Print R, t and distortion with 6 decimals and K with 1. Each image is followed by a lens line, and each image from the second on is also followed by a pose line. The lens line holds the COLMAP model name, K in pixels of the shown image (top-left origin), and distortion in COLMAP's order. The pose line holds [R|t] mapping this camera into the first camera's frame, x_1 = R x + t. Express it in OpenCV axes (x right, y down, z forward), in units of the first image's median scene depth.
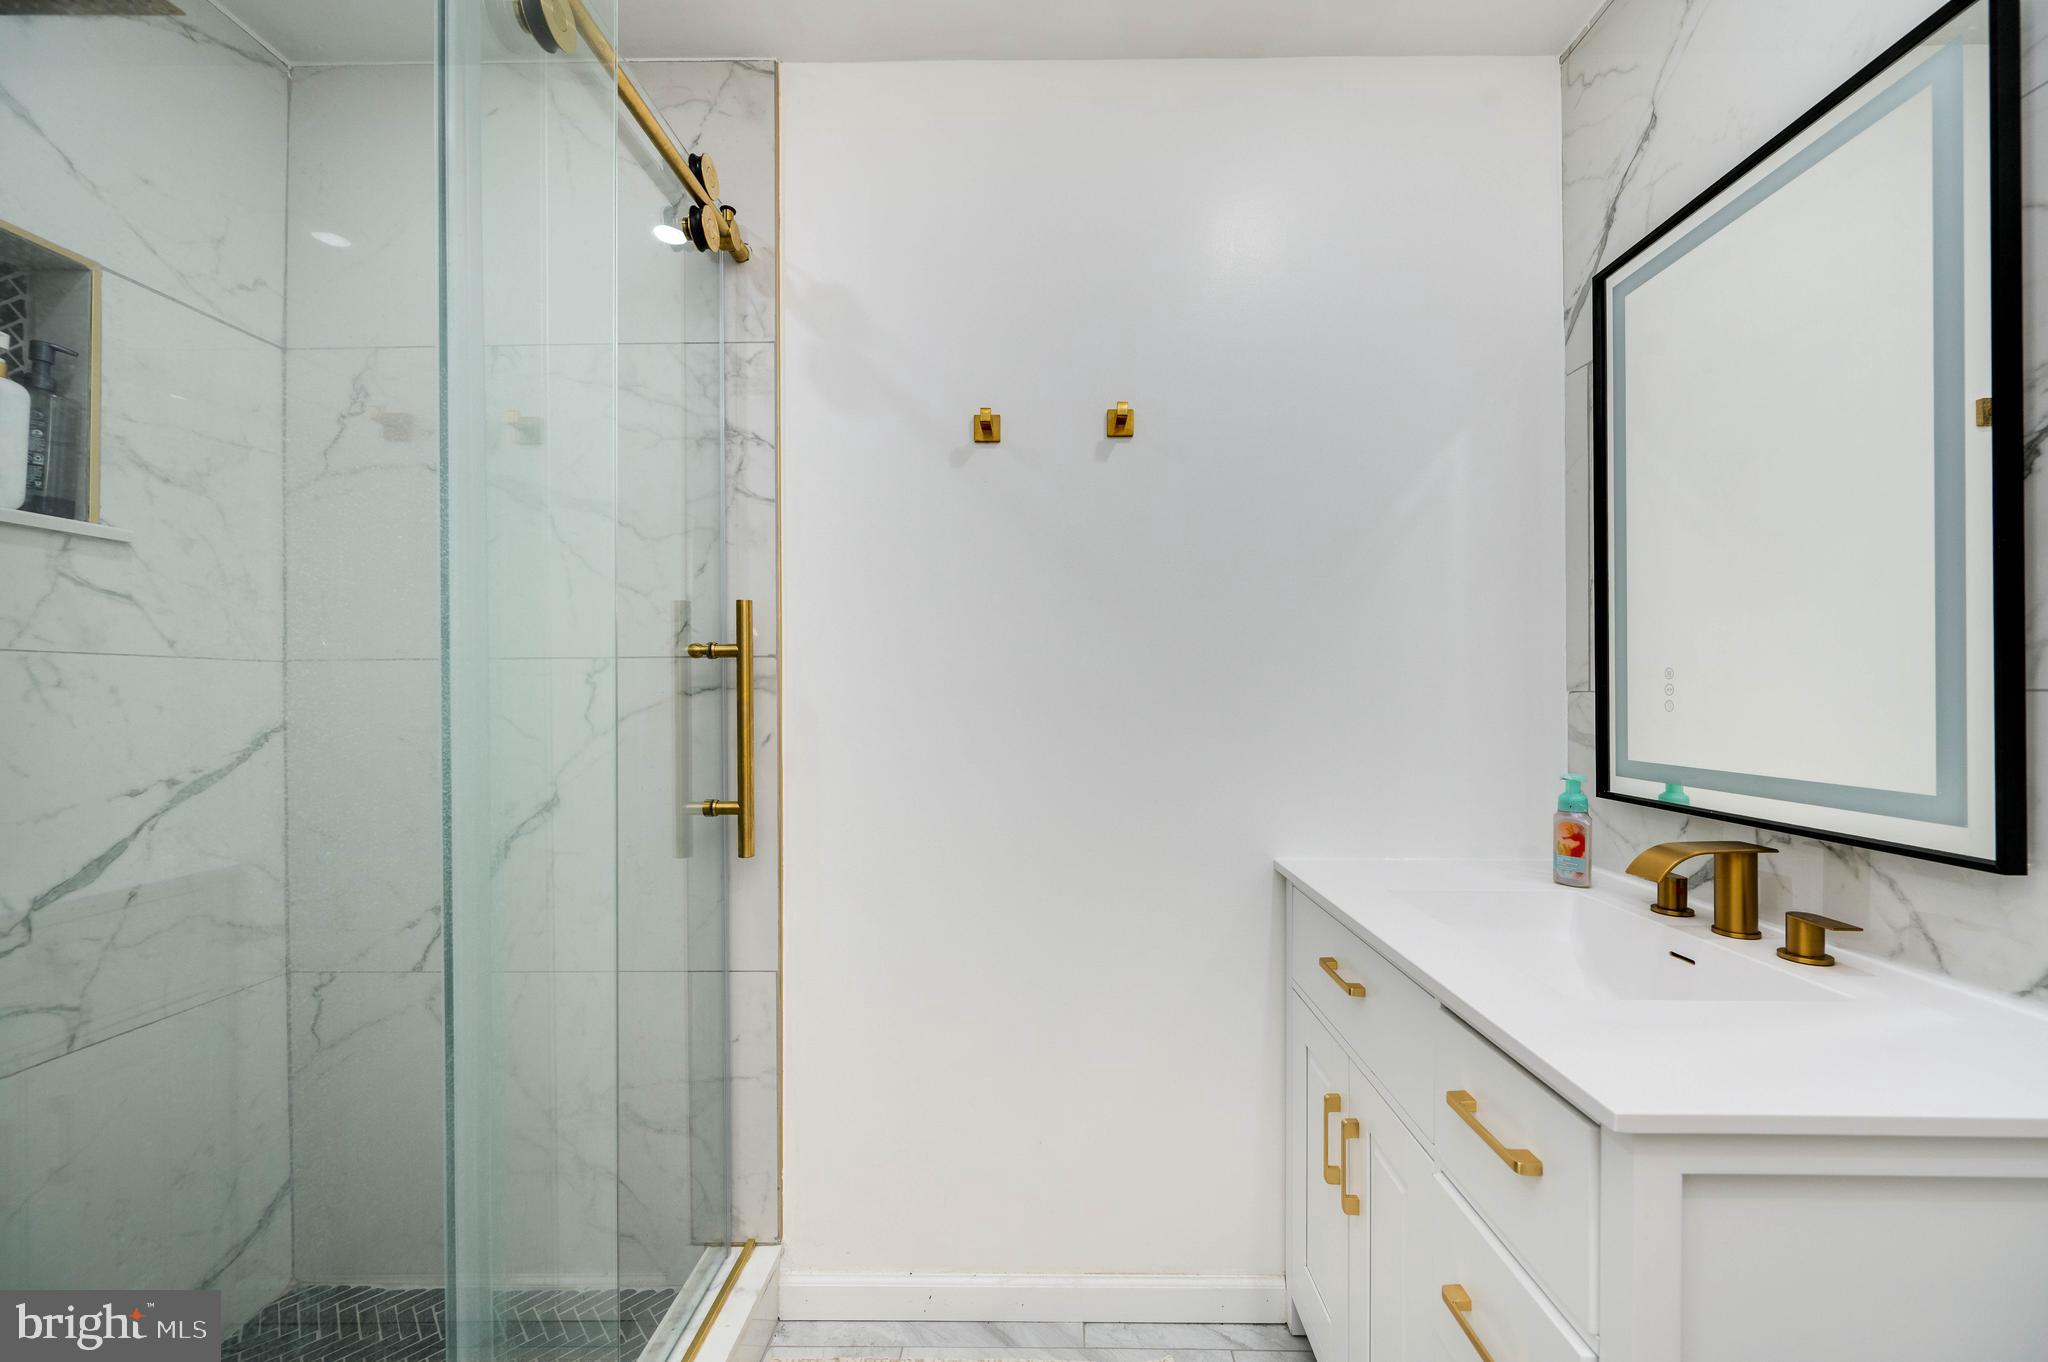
lens RADIAL K [[840.7, 0, 1027.6], [0, 840.7, 696.8], [0, 0, 1]] dist [-0.000756, -0.000106]
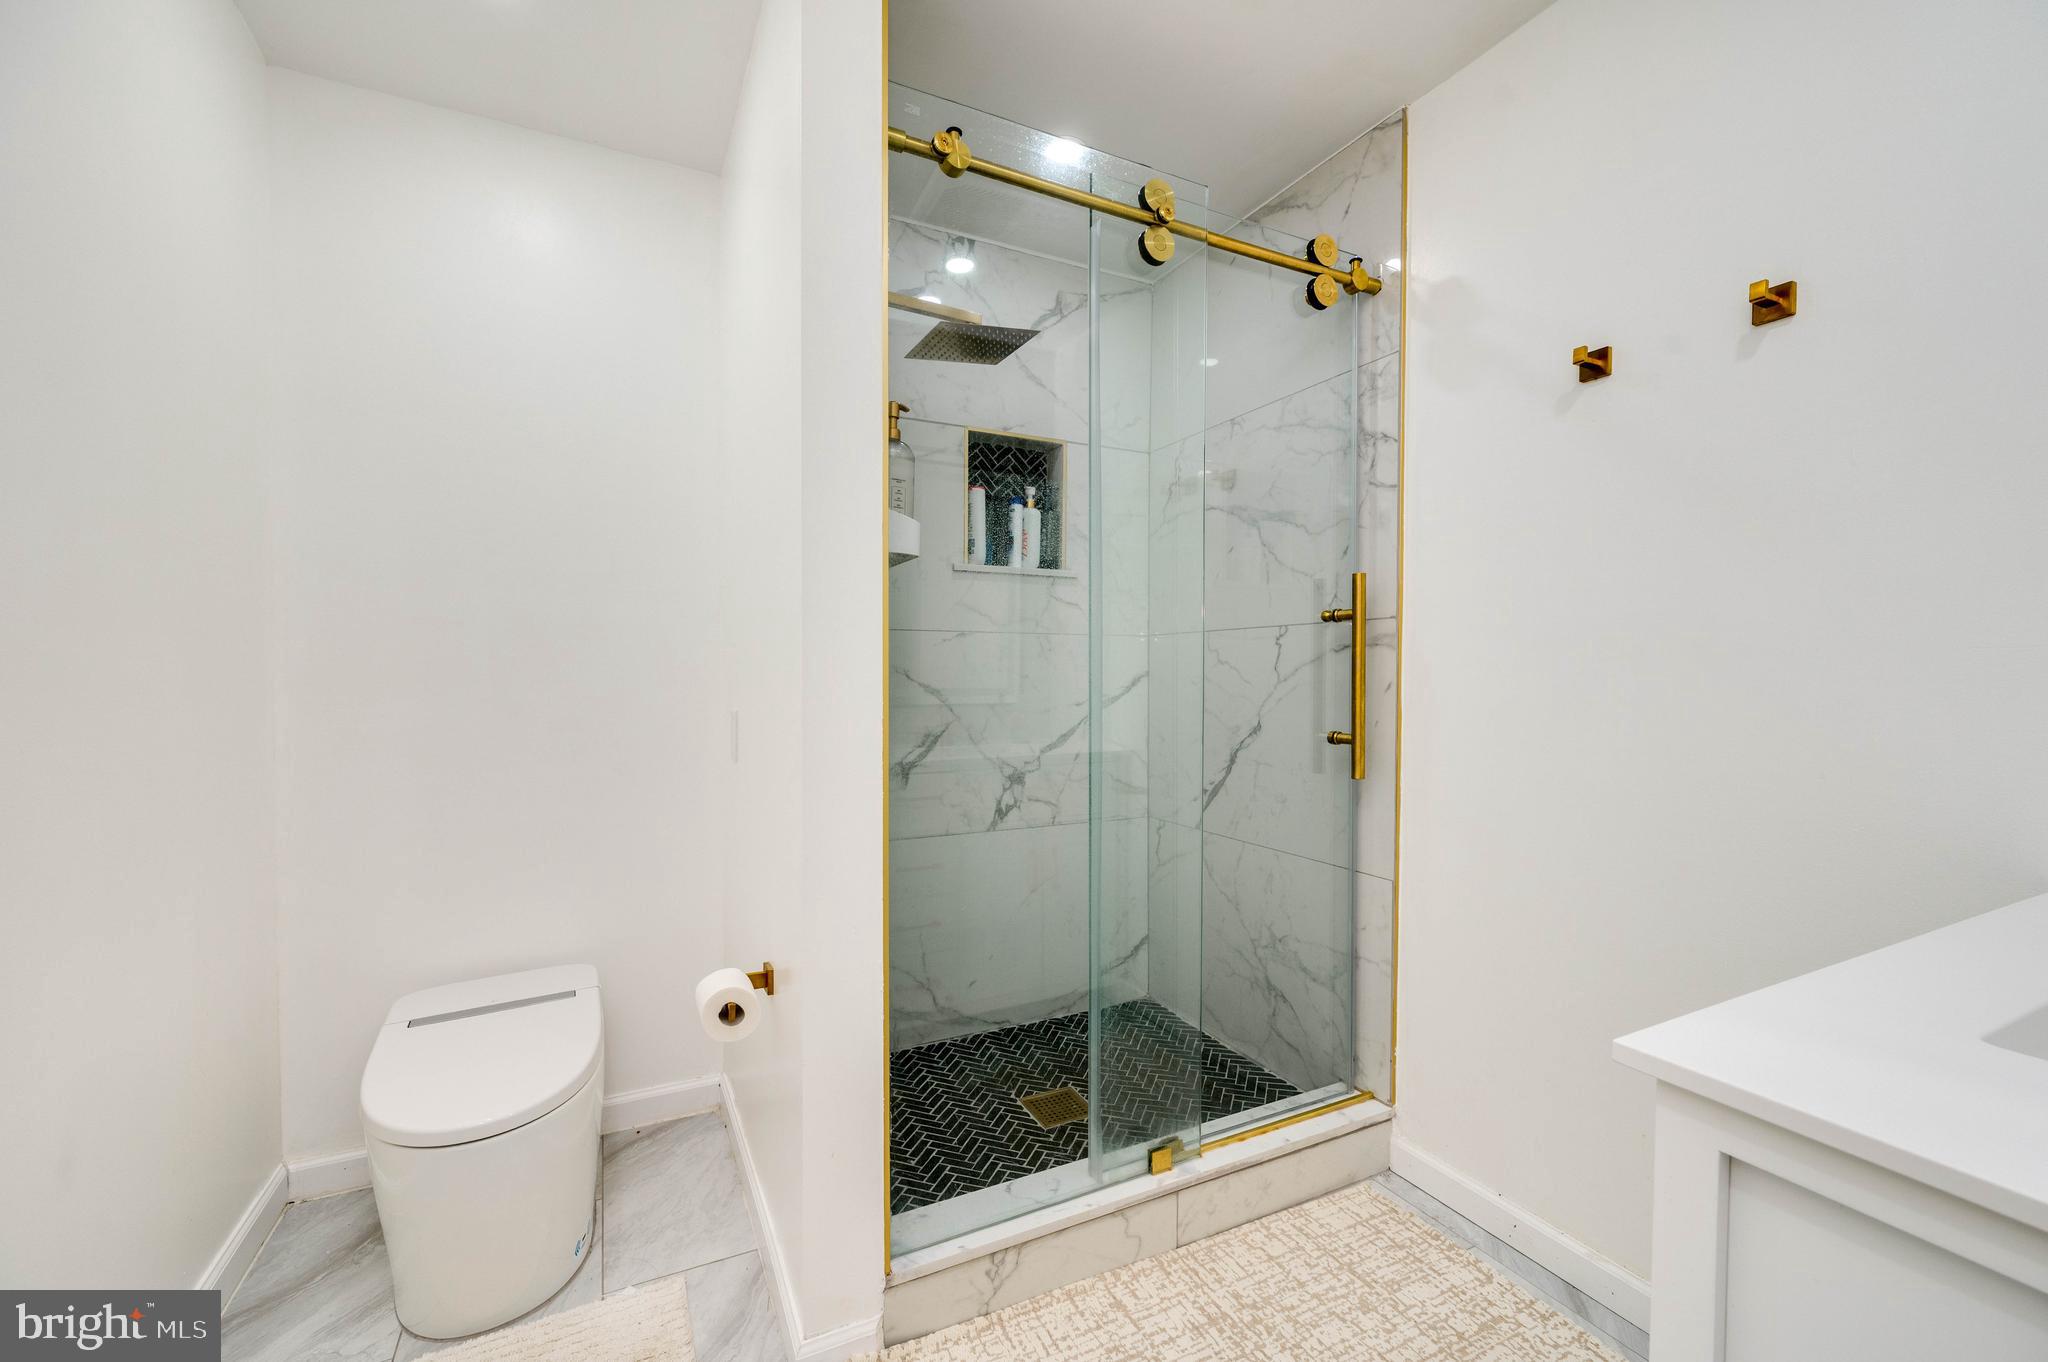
lens RADIAL K [[816.2, 0, 1026.9], [0, 816.2, 686.7], [0, 0, 1]] dist [-0.001028, -0.000017]
pose [[0.468339, 0.021041, -0.883298, 0.479380], [-0.003258, 0.999751, 0.022088, 0.026241], [0.883543, -0.007467, 0.468291, -0.002268]]
